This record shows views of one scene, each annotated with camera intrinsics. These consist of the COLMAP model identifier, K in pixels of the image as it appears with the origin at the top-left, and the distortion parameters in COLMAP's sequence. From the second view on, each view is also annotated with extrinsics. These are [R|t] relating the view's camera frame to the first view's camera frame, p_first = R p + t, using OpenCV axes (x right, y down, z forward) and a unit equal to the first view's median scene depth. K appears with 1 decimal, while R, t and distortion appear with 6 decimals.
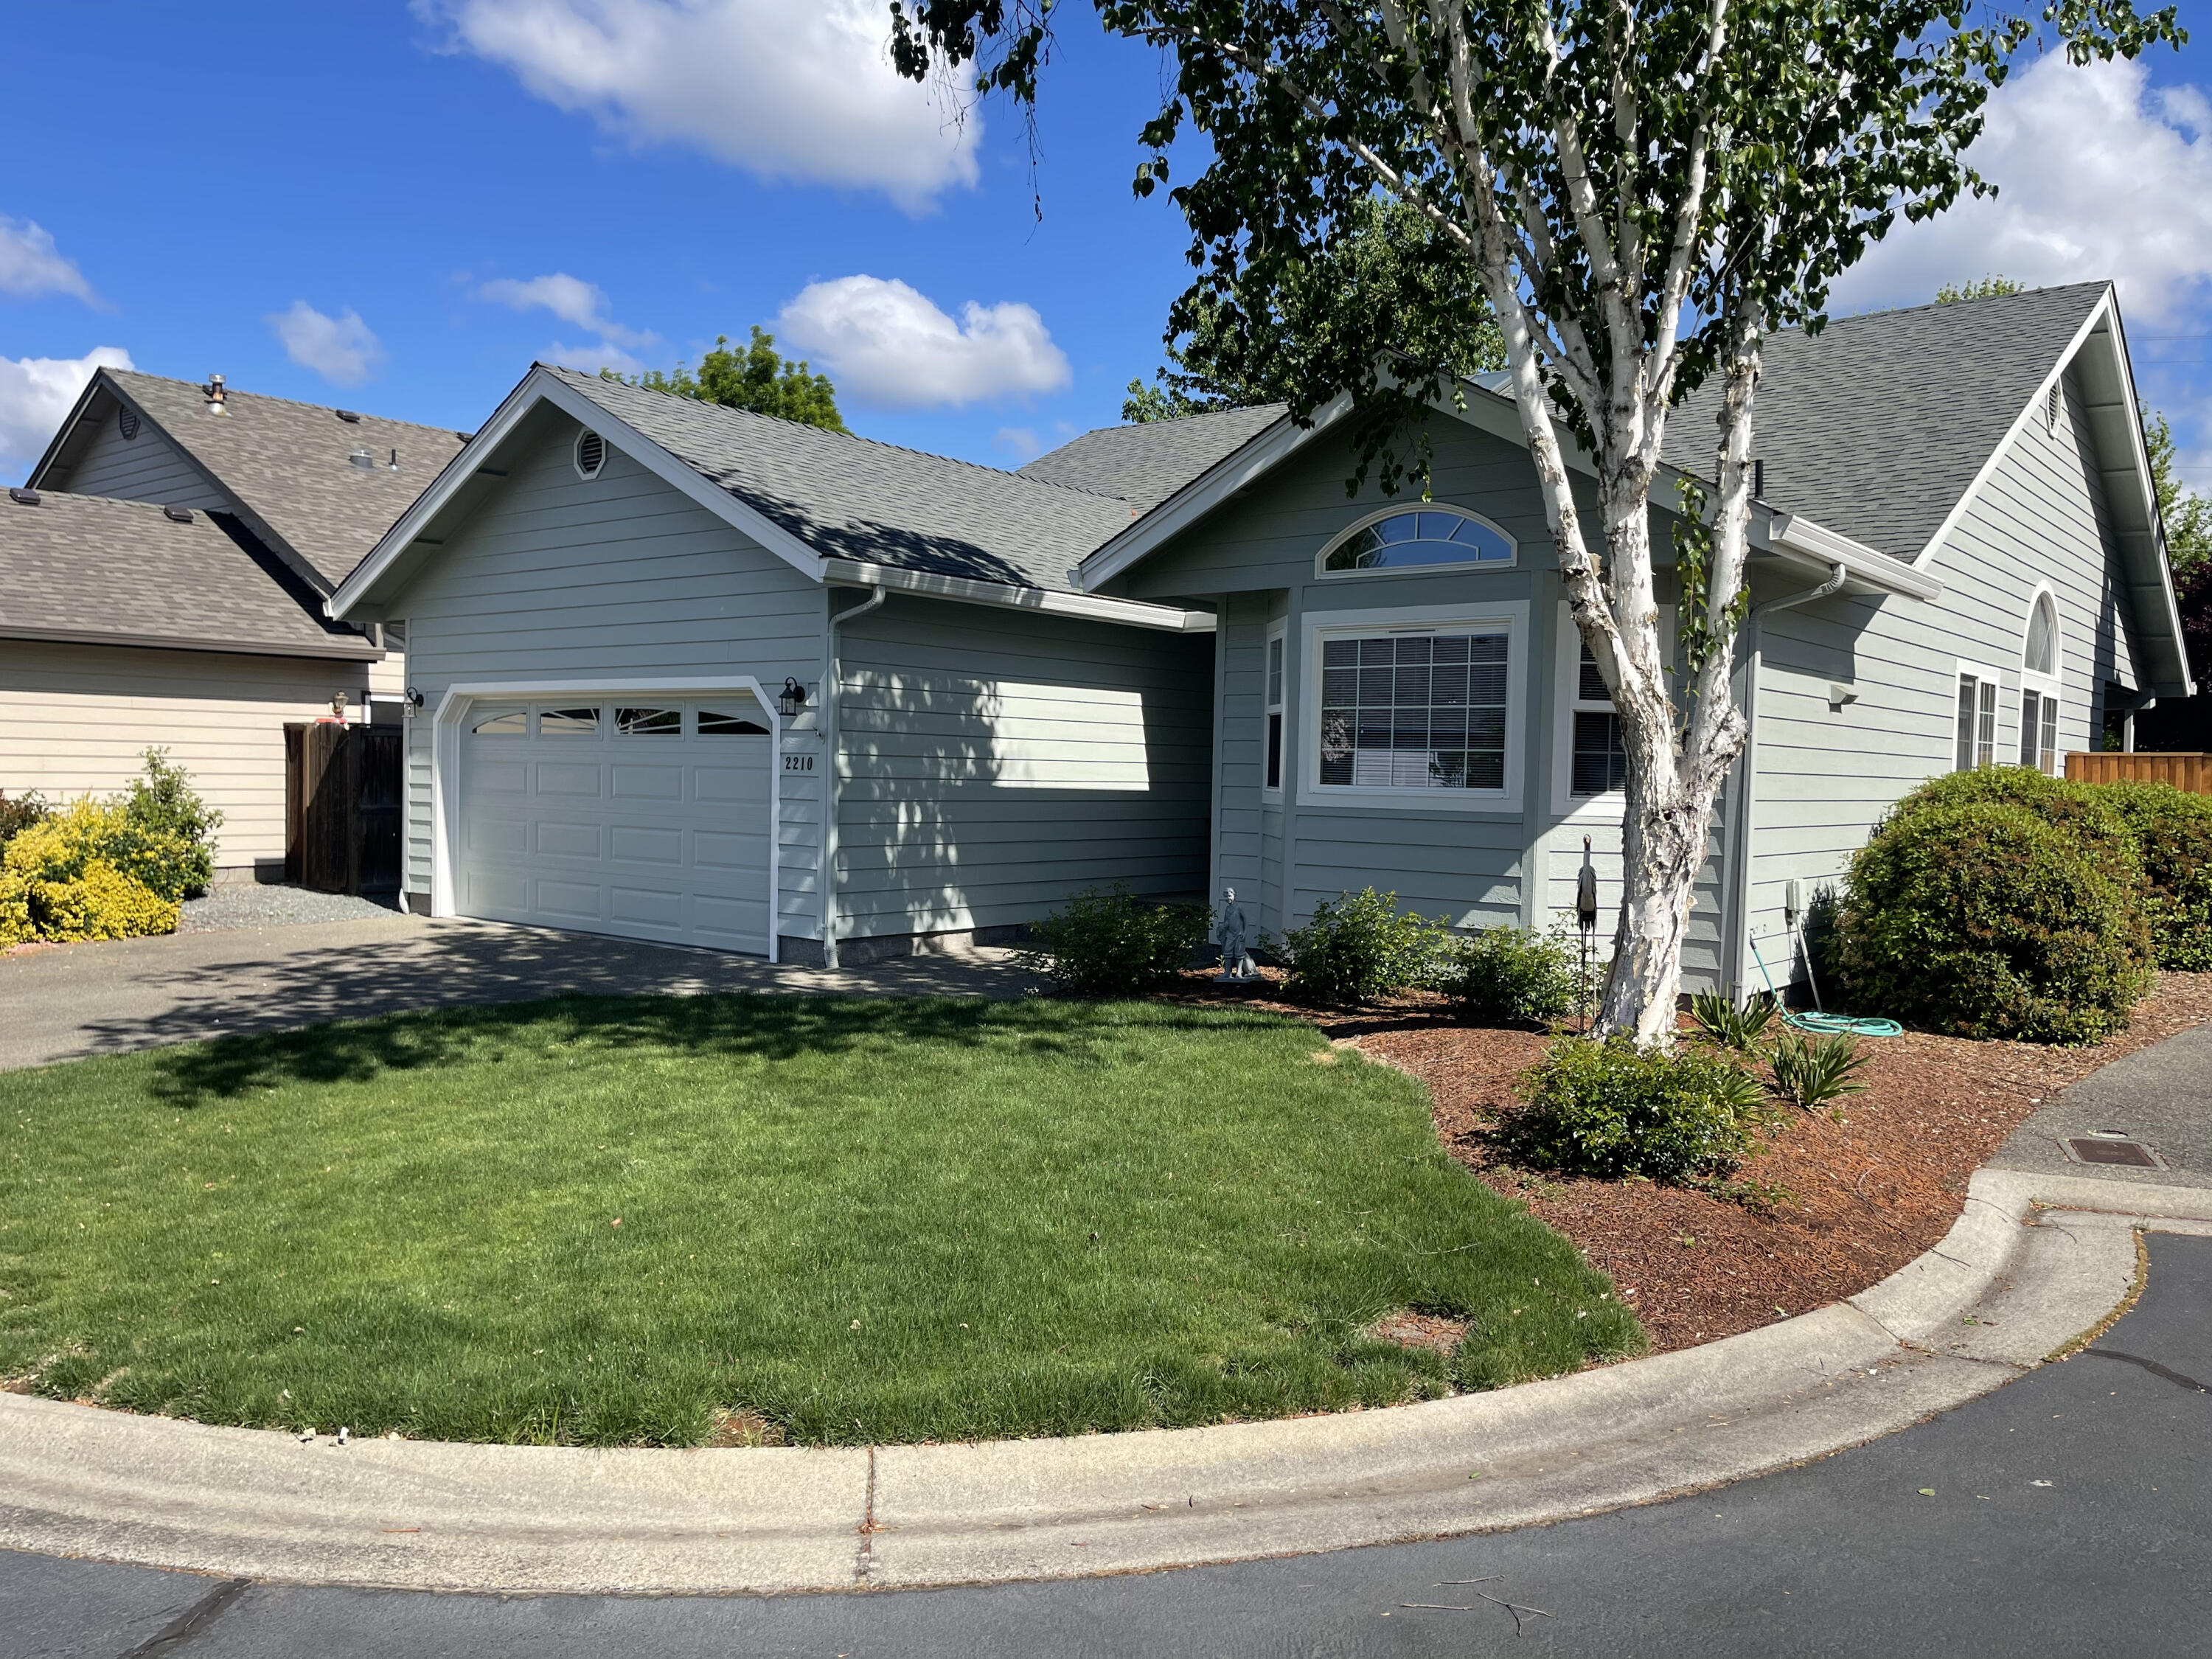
lens RADIAL K [[1669.0, 0, 1105.5], [0, 1669.0, 823.7], [0, 0, 1]] dist [0.013238, -0.006045]
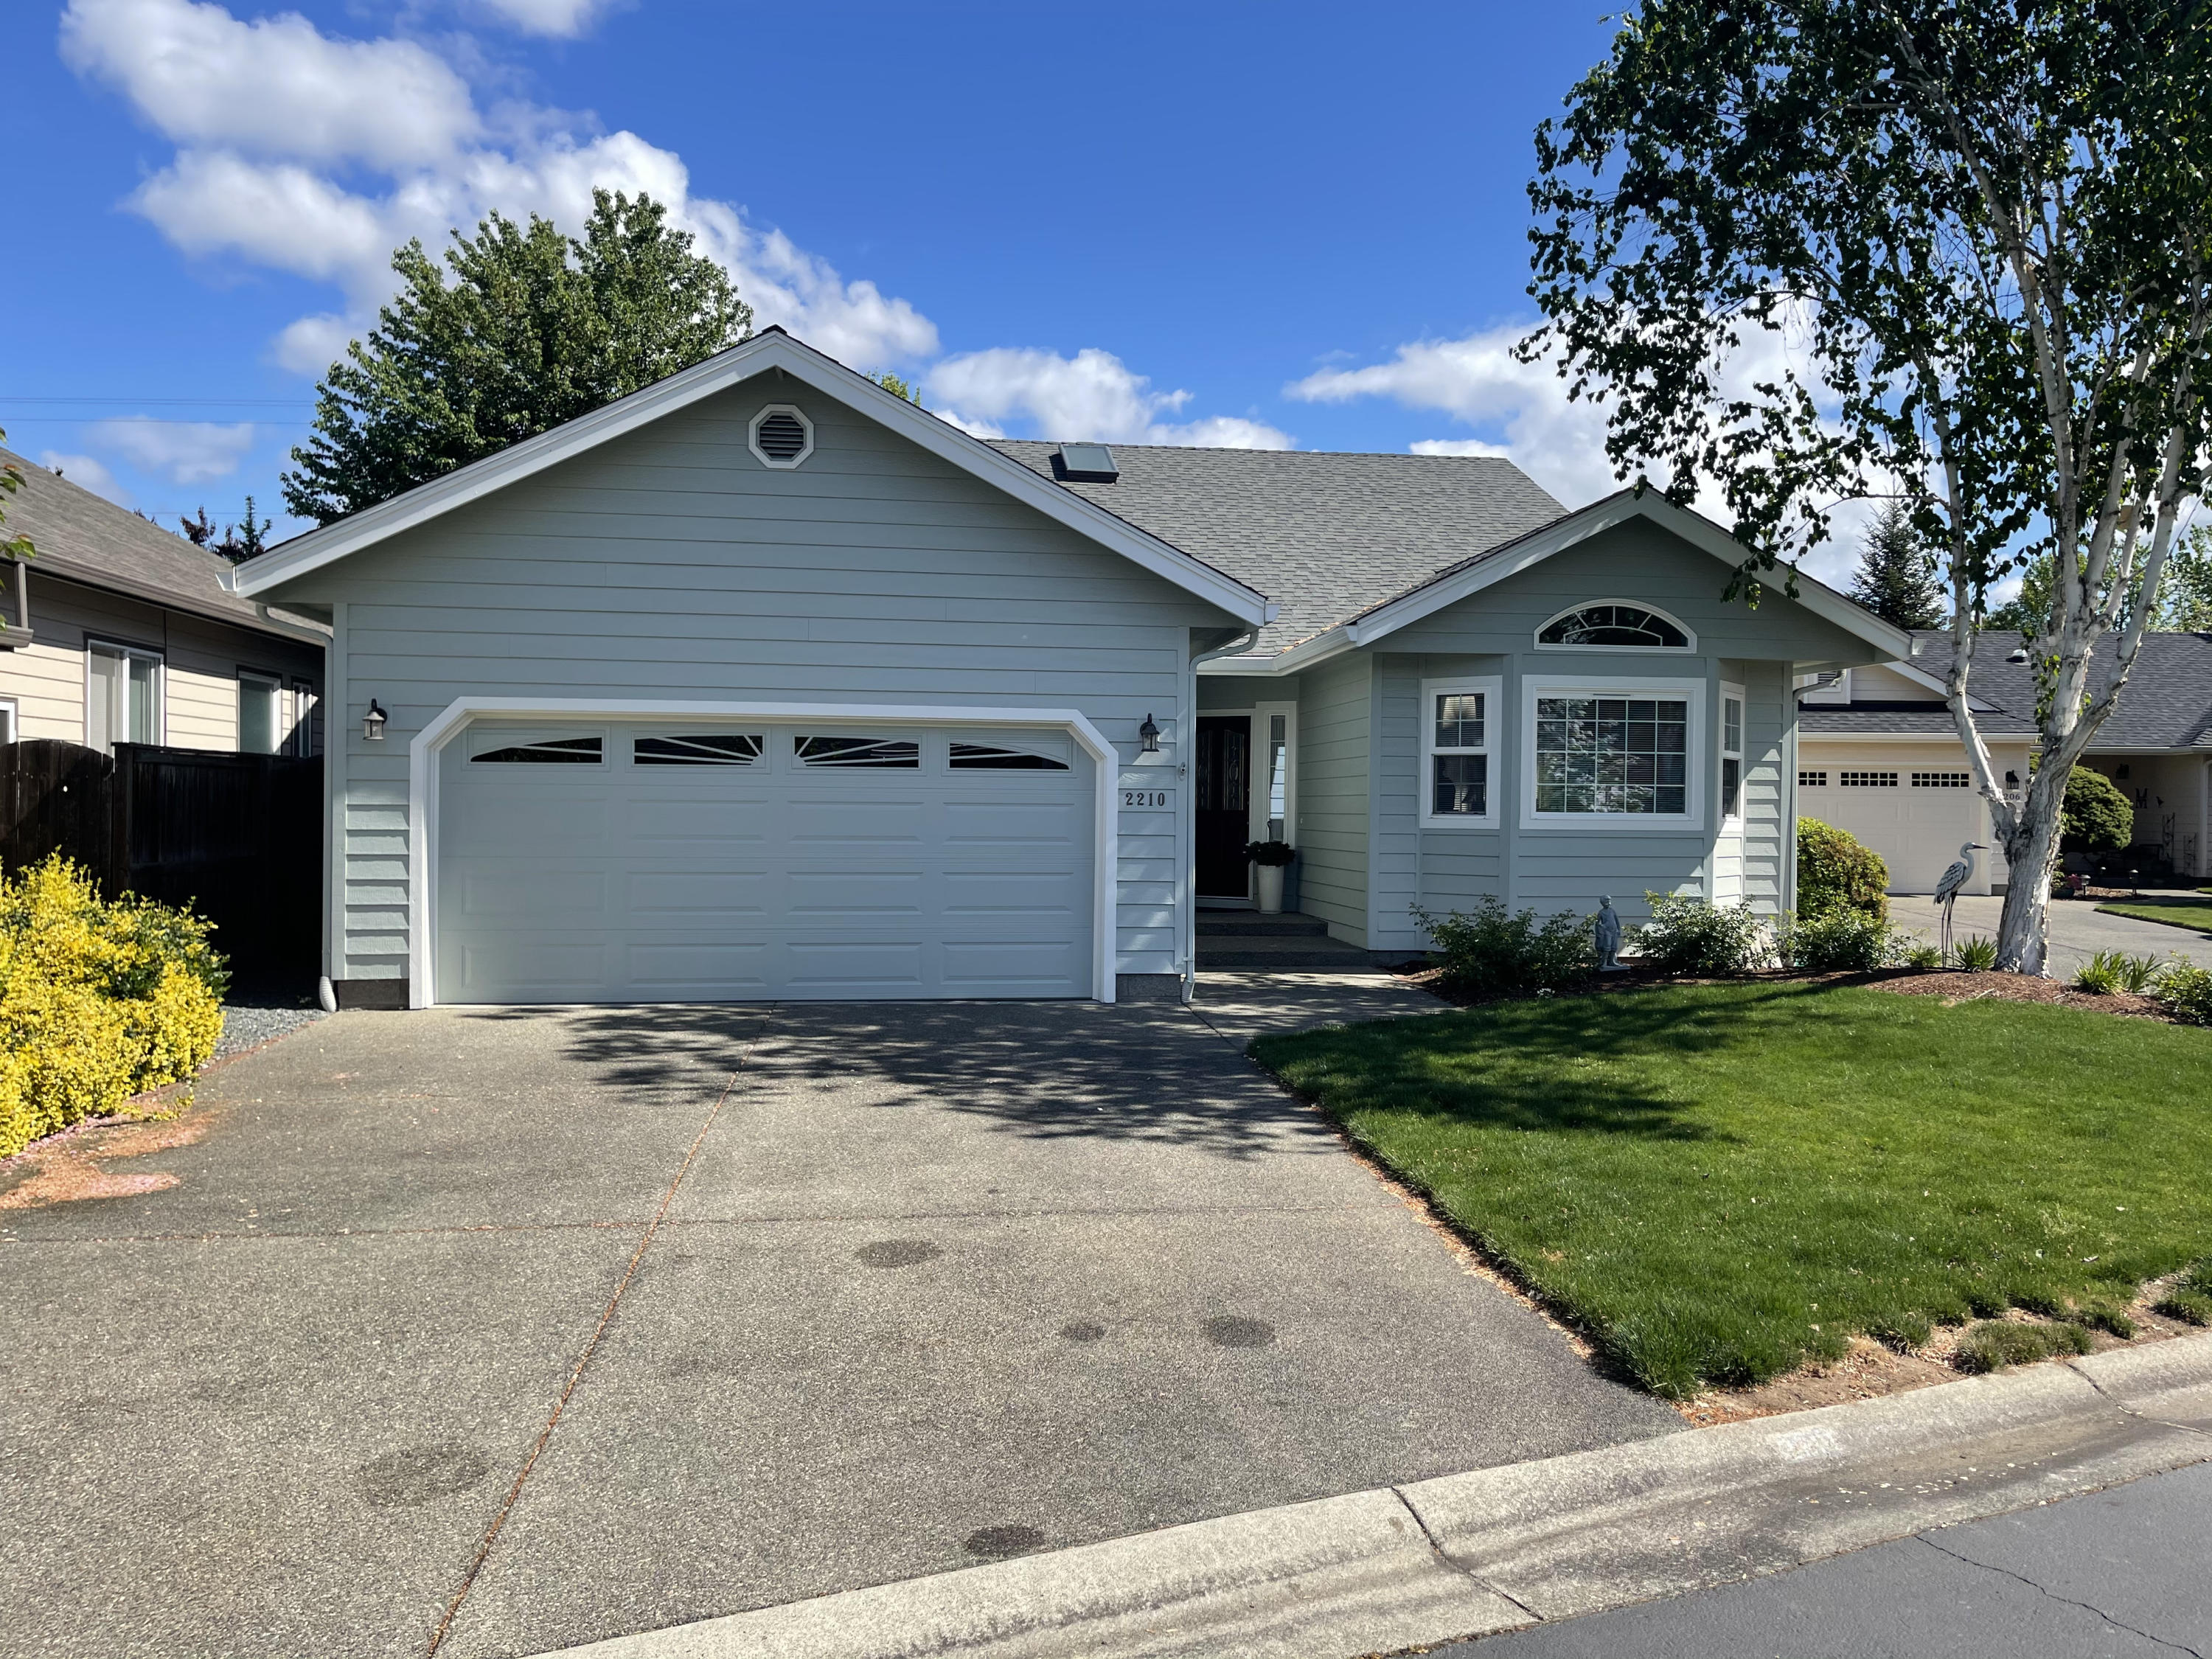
lens RADIAL K [[1669.0, 0, 1110.6], [0, 1669.0, 838.4], [0, 0, 1]] dist [0.013238, -0.006045]
pose [[0.692560, -0.027121, 0.720850, -0.910298], [0.029362, 0.999525, 0.009395, -0.022595], [-0.720762, 0.014659, 0.693027, 0.325457]]
